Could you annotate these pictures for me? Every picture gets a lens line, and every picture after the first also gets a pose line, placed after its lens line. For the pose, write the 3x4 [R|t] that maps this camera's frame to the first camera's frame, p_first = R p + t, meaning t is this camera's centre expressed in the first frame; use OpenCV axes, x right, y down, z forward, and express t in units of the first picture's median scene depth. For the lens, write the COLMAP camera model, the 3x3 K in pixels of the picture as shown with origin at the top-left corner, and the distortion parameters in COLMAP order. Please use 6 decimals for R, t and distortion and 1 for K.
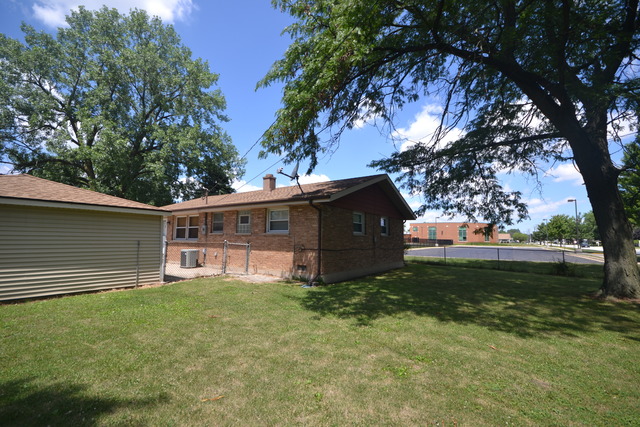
lens RADIAL K [[284.5, 0, 318.4], [0, 284.5, 214.8], [0, 0, 1]] dist [0.002542, -0.001061]
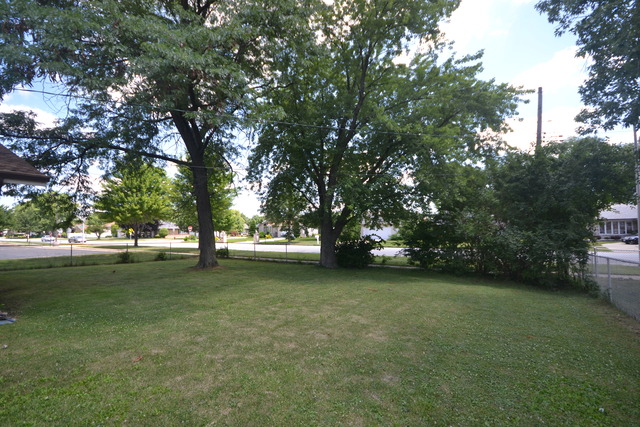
lens RADIAL K [[284.5, 0, 318.6], [0, 284.5, 213.2], [0, 0, 1]] dist [0.002542, -0.001061]
pose [[-0.061597, 0.065073, 0.995978, -0.416739], [-0.082549, 0.994122, -0.070057, 0.012894], [-0.994682, -0.086532, -0.055863, 0.248133]]
